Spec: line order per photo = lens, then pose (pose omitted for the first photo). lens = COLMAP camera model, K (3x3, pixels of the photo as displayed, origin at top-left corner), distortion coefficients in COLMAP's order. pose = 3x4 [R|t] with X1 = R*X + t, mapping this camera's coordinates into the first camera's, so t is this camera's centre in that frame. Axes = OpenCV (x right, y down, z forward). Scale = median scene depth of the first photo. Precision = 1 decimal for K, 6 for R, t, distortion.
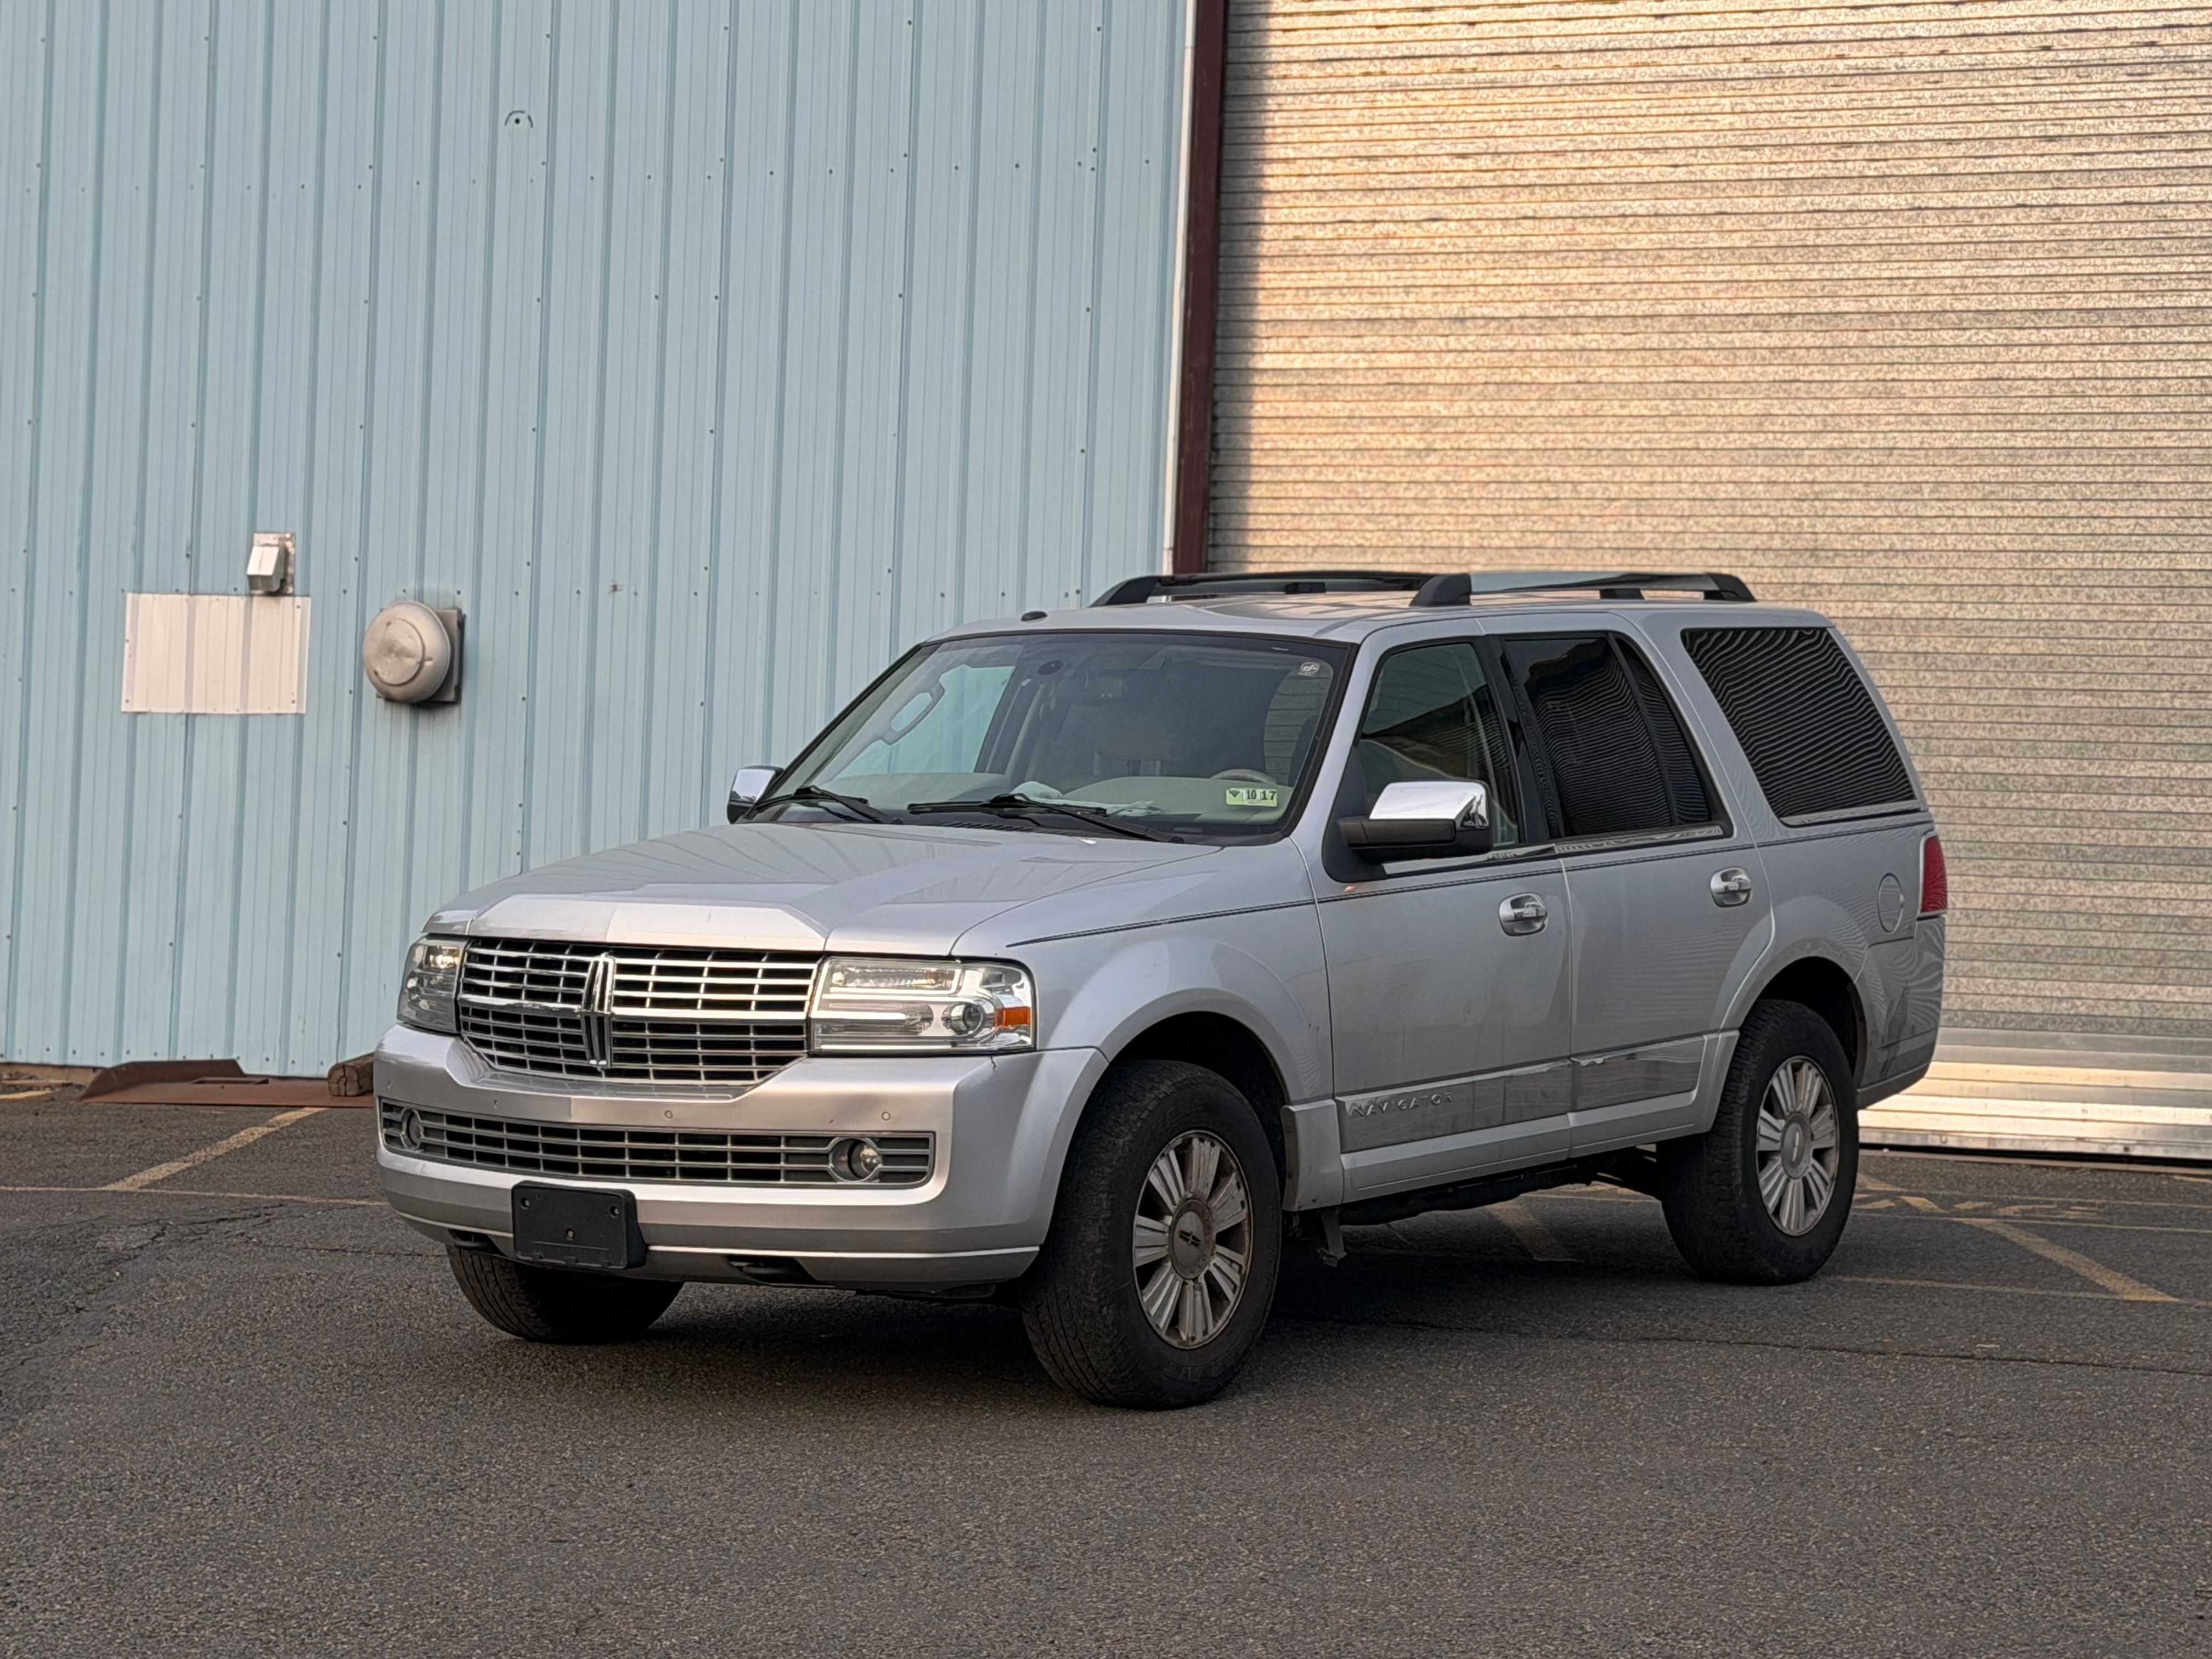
lens RADIAL K [[5160.9, 0, 1080.9], [0, 5160.9, 824.6], [0, 0, 1]] dist [0.171299, 0.209480]
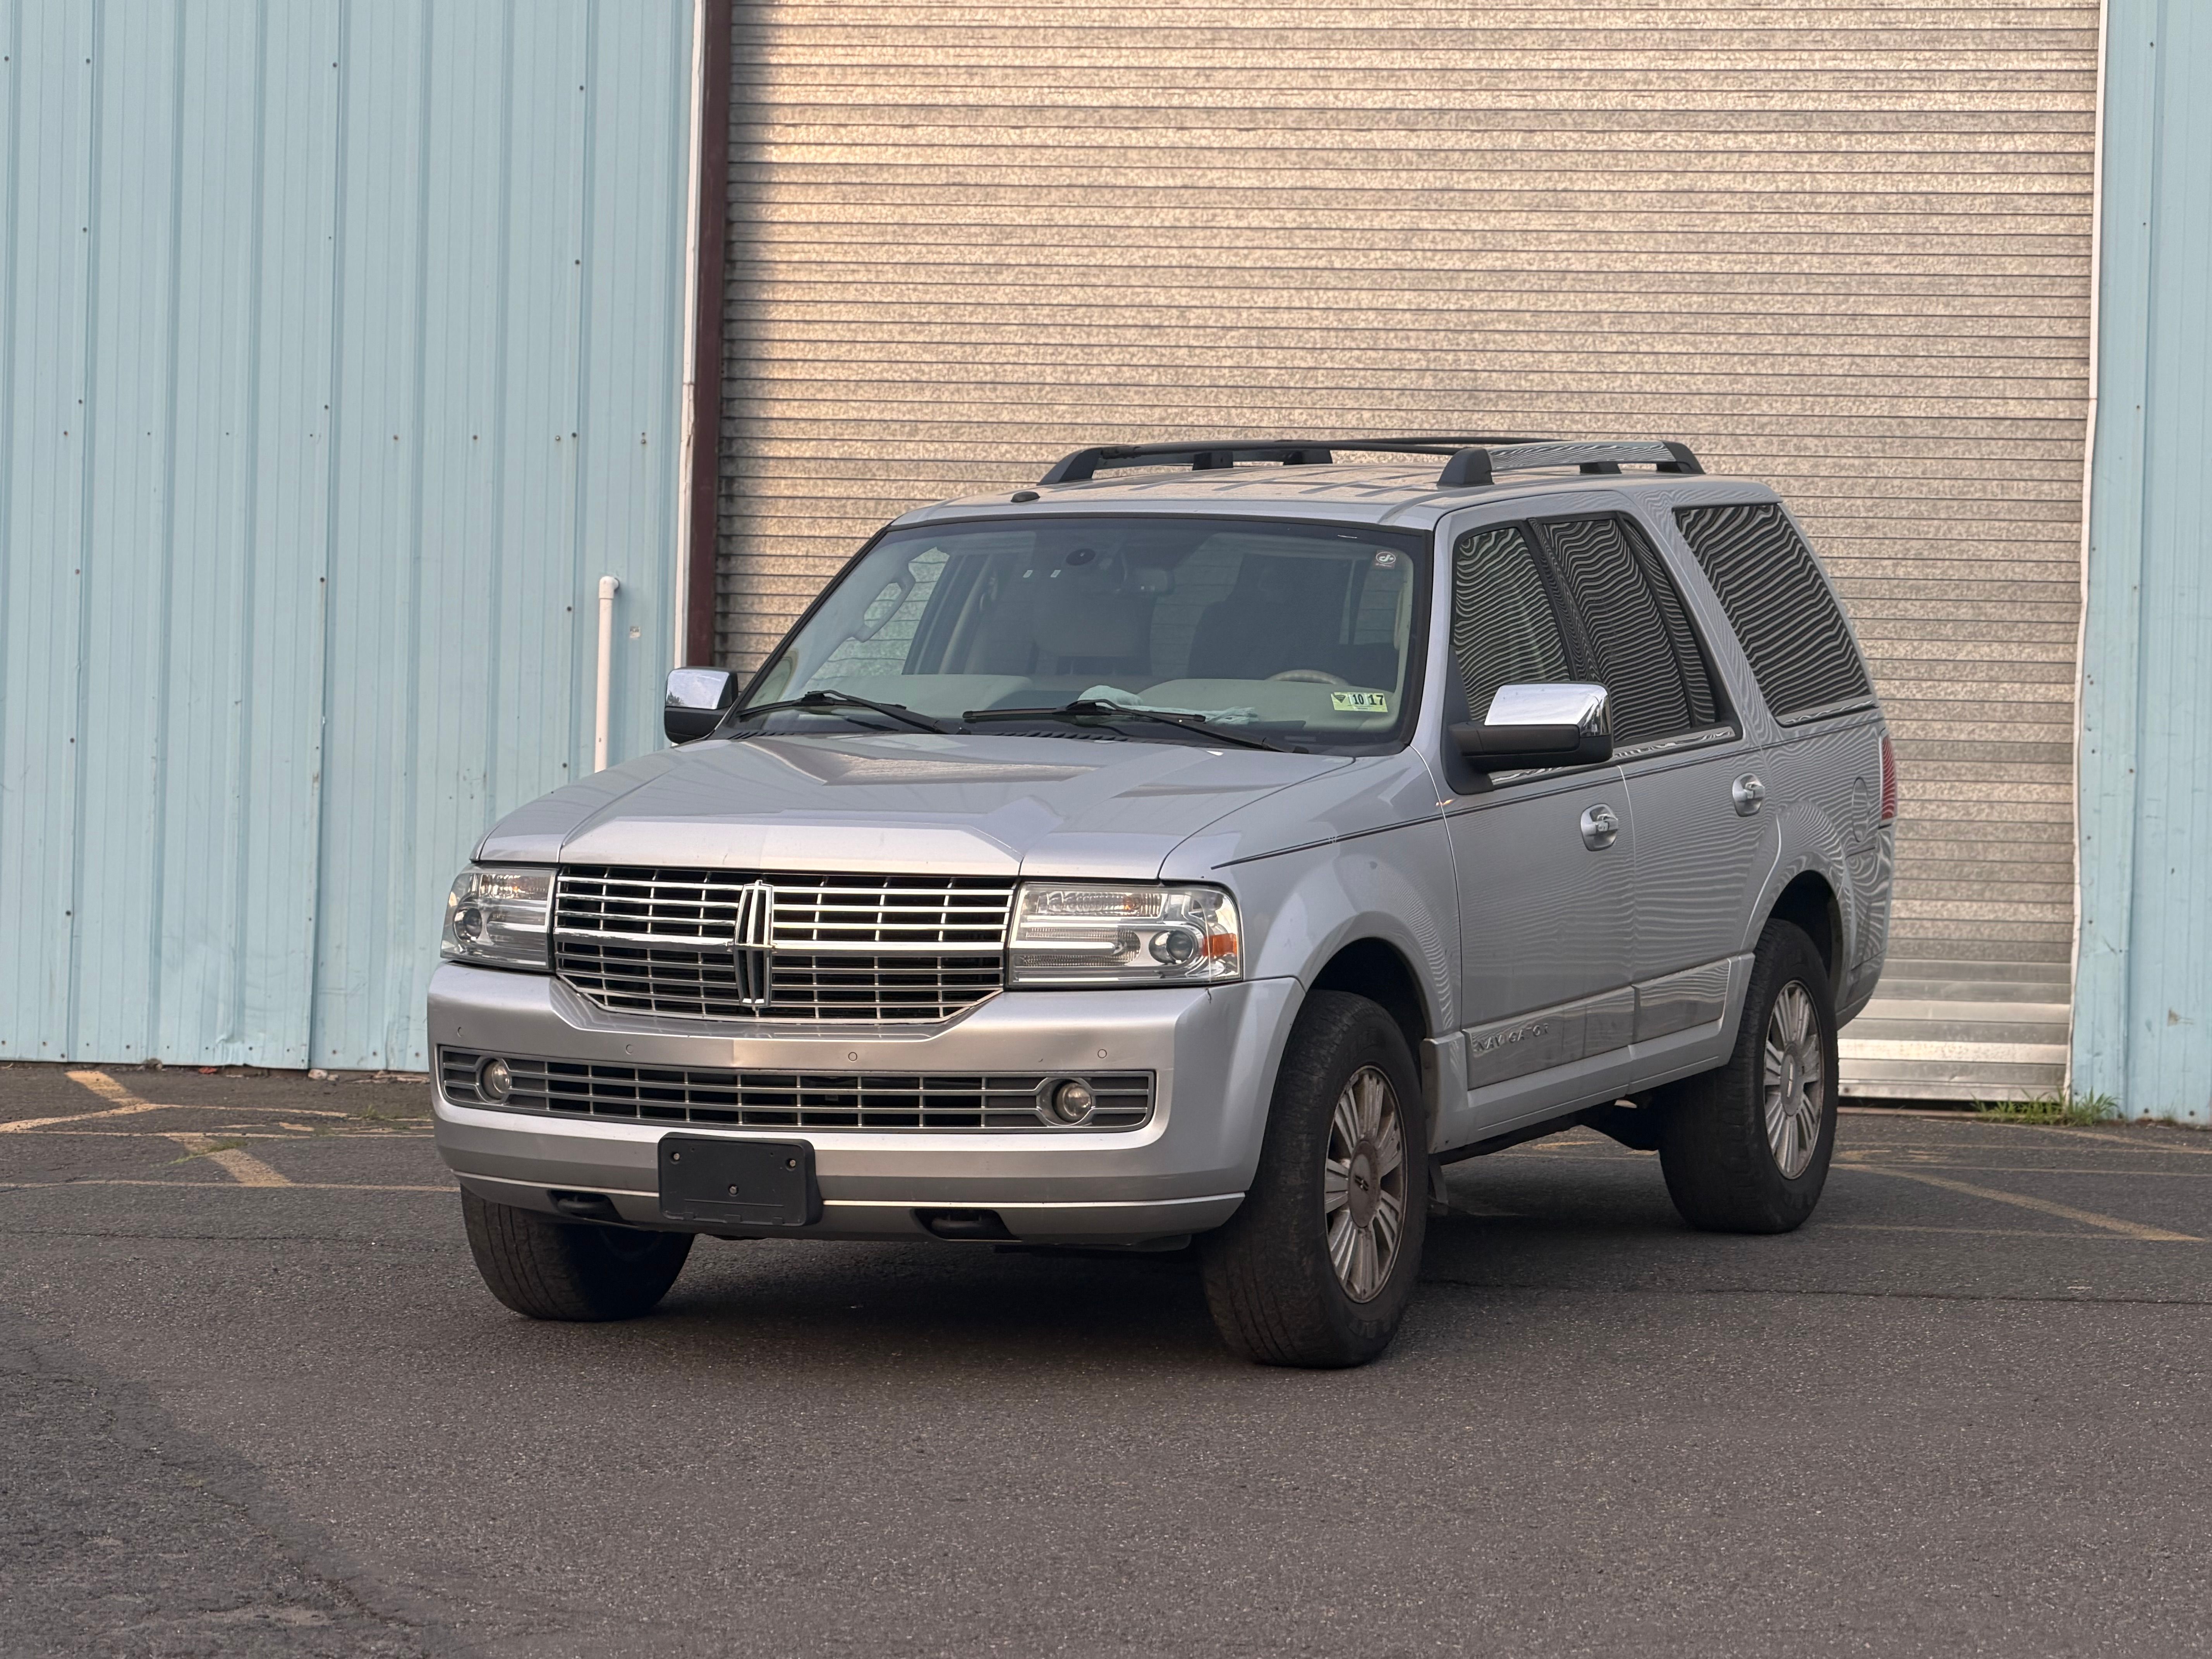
lens RADIAL K [[7191.7, 0, 1106.0], [0, 7191.7, 829.5], [0, 0, 1]] dist [0.300497, 0.001796]
pose [[0.977471, -0.010059, 0.210830, -0.171358], [0.006082, 0.999791, 0.019506, -0.004856], [-0.210983, -0.017784, 0.977328, -0.142833]]
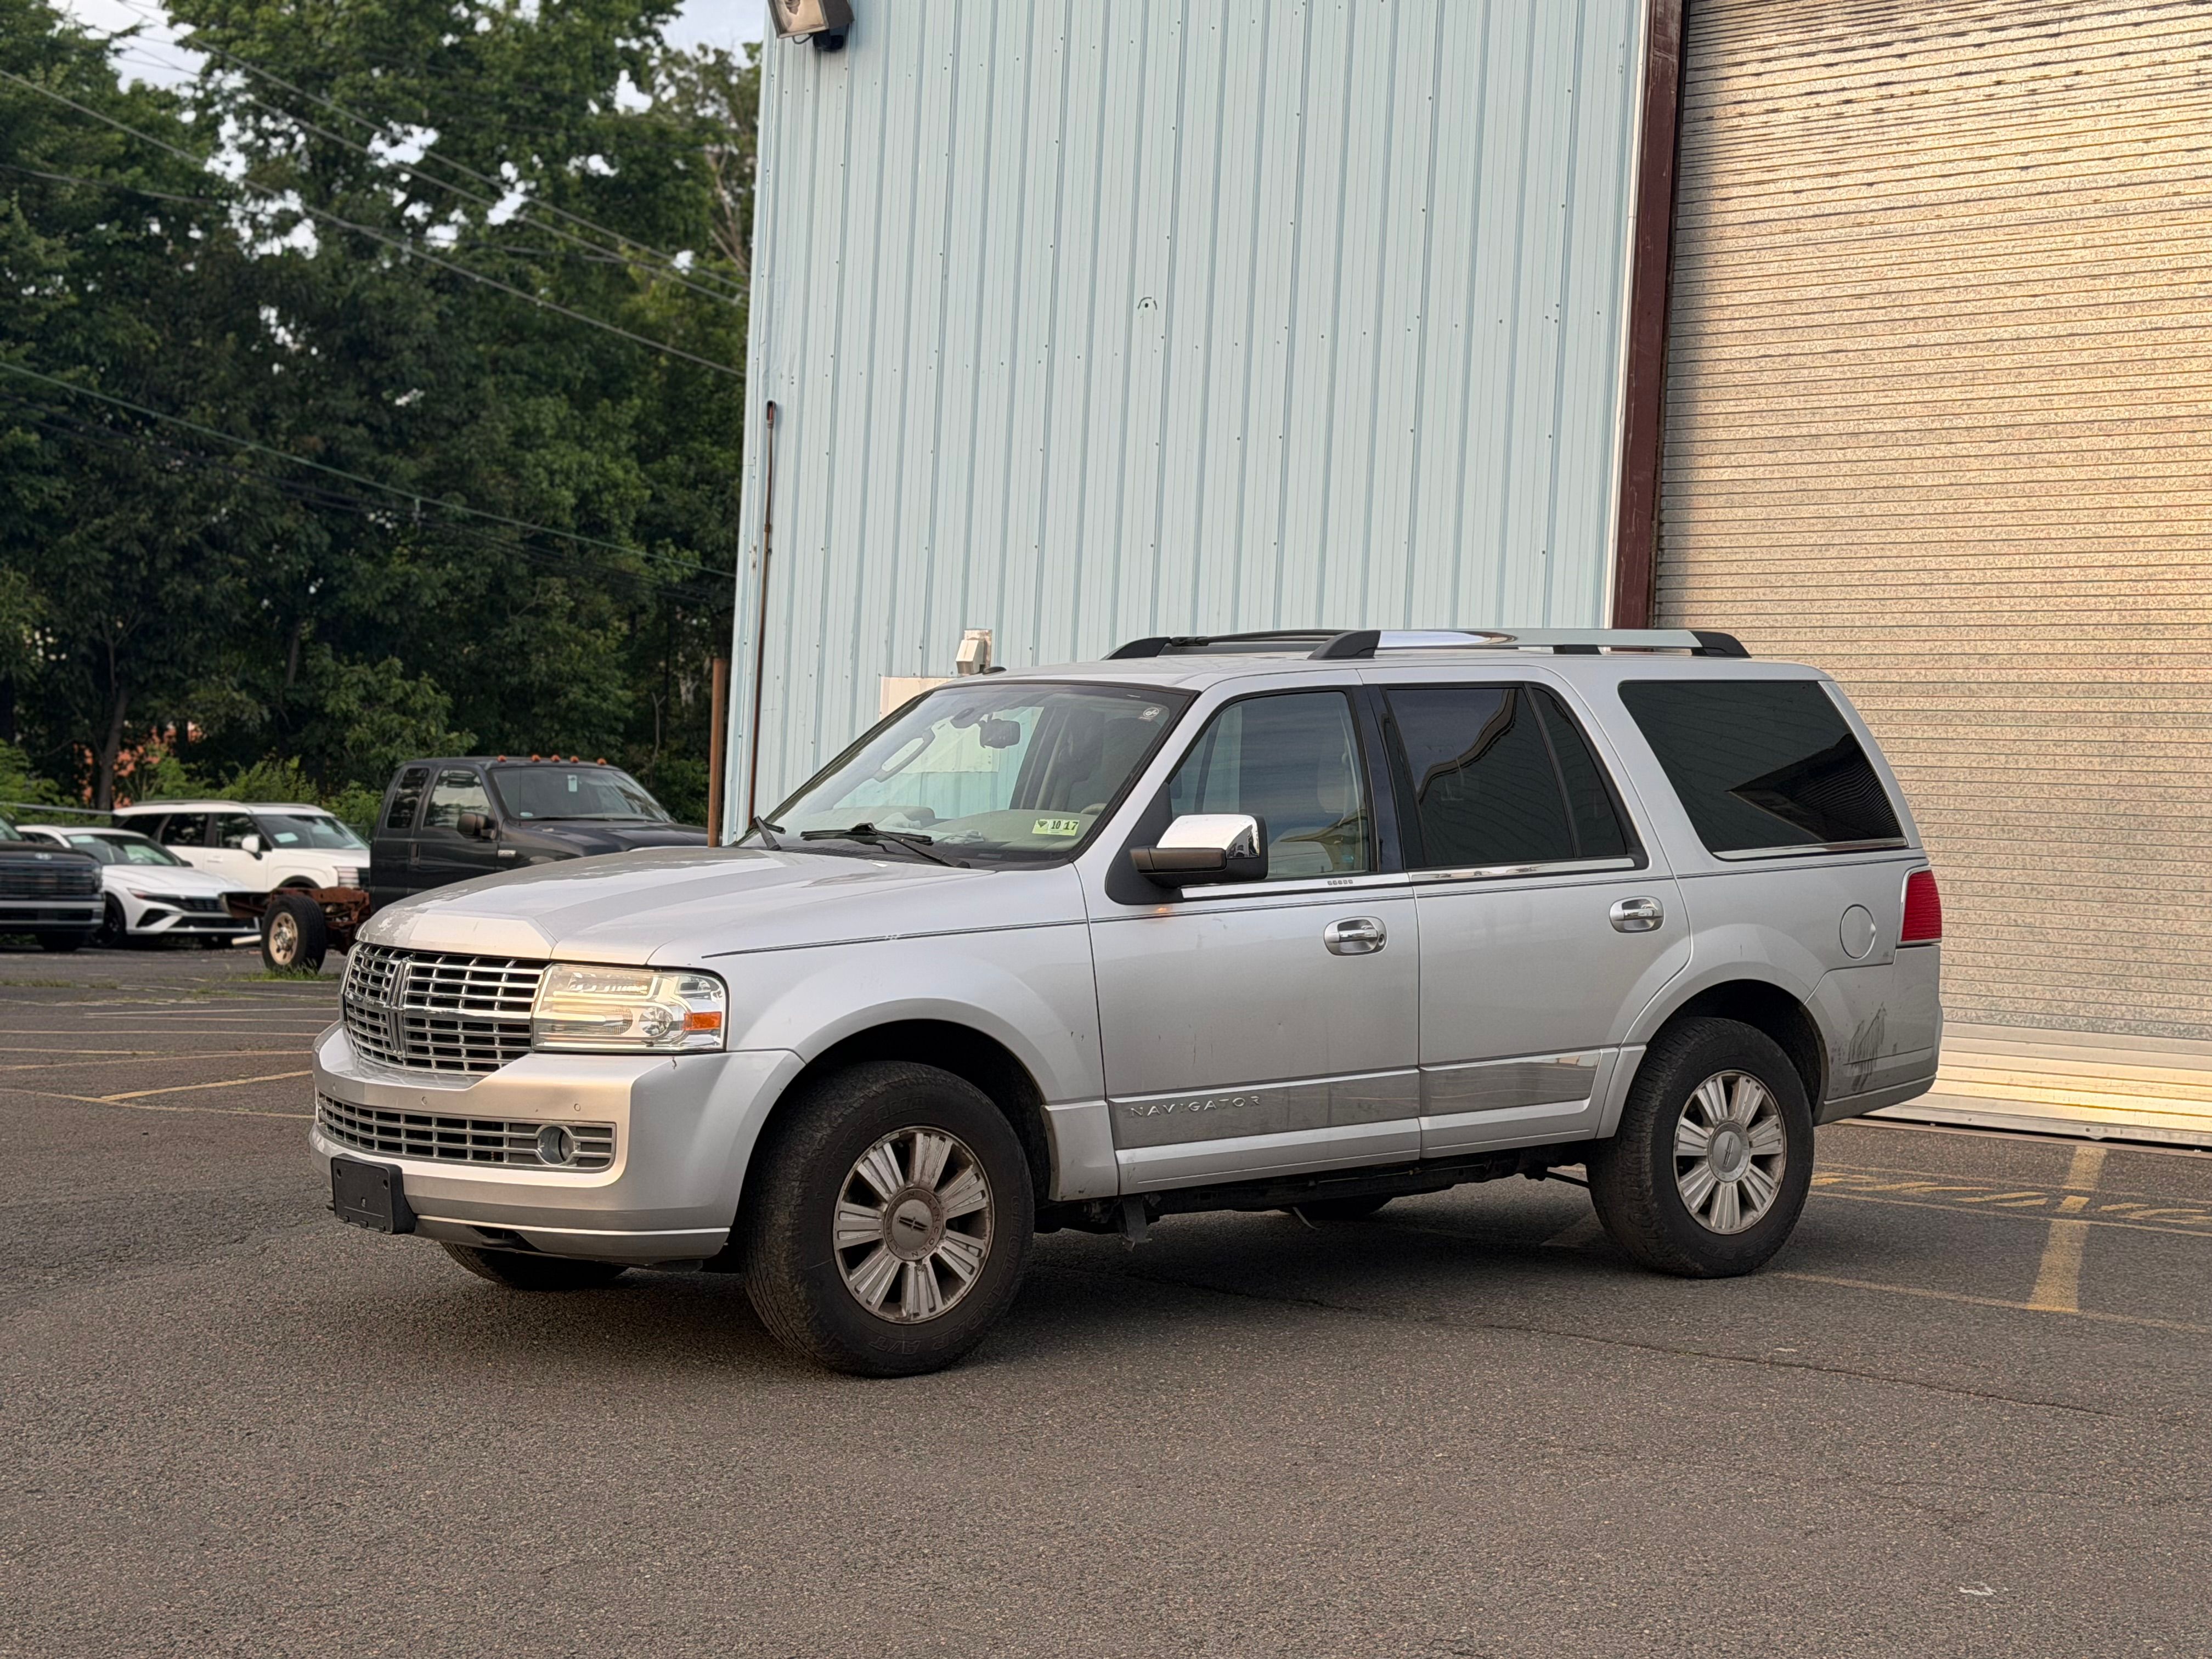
lens RADIAL K [[3641.5, 0, 1066.4], [0, 3641.5, 830.8], [0, 0, 1]] dist [0.164158, -0.089266]
pose [[0.951917, 0.006690, -0.306282, 0.169952], [-0.009233, 0.999934, -0.006852, 0.000541], [0.306216, 0.009351, 0.951916, 0.154589]]
